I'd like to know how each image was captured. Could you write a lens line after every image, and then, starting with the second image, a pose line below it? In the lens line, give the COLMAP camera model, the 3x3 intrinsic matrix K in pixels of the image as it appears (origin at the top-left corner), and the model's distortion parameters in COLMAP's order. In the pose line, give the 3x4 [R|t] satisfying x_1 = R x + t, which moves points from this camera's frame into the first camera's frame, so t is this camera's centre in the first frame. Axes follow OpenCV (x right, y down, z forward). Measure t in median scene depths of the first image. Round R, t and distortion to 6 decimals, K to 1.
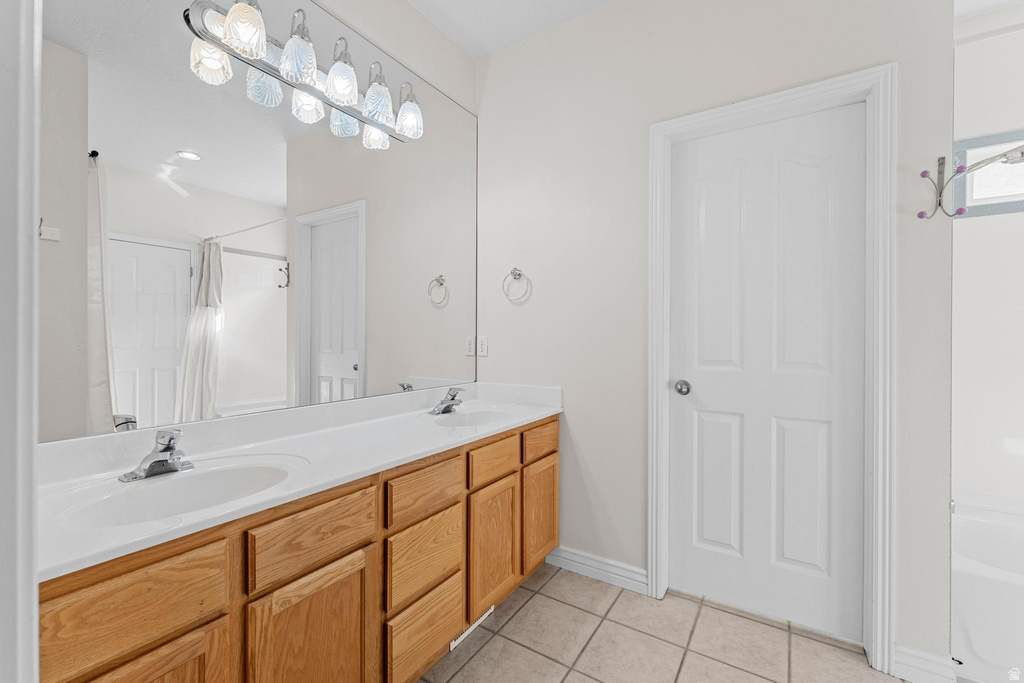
lens RADIAL K [[445.5, 0, 517.4], [0, 445.5, 338.8], [0, 0, 1]] dist [-0.003624, -0.000463]
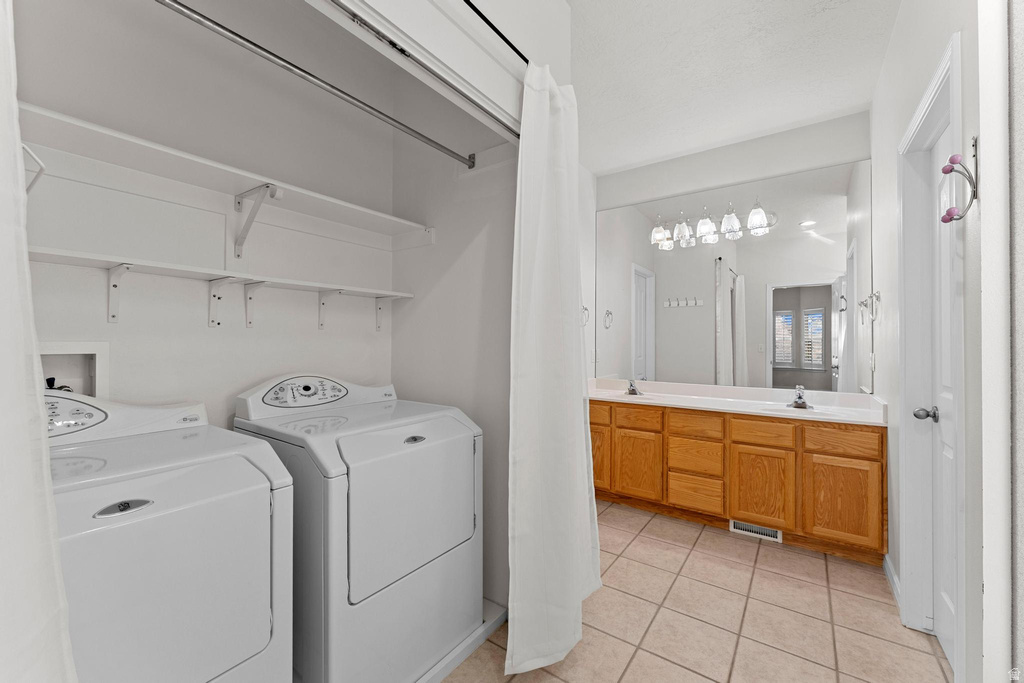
lens RADIAL K [[413.5, 0, 511.2], [0, 413.5, 338.9], [0, 0, 1]] dist [-0.001164, -0.000787]
pose [[-0.079100, -0.006335, -0.996847, 2.168406], [-0.009546, 0.999939, -0.005597, -0.062629], [0.996821, 0.009073, -0.079156, 0.344384]]
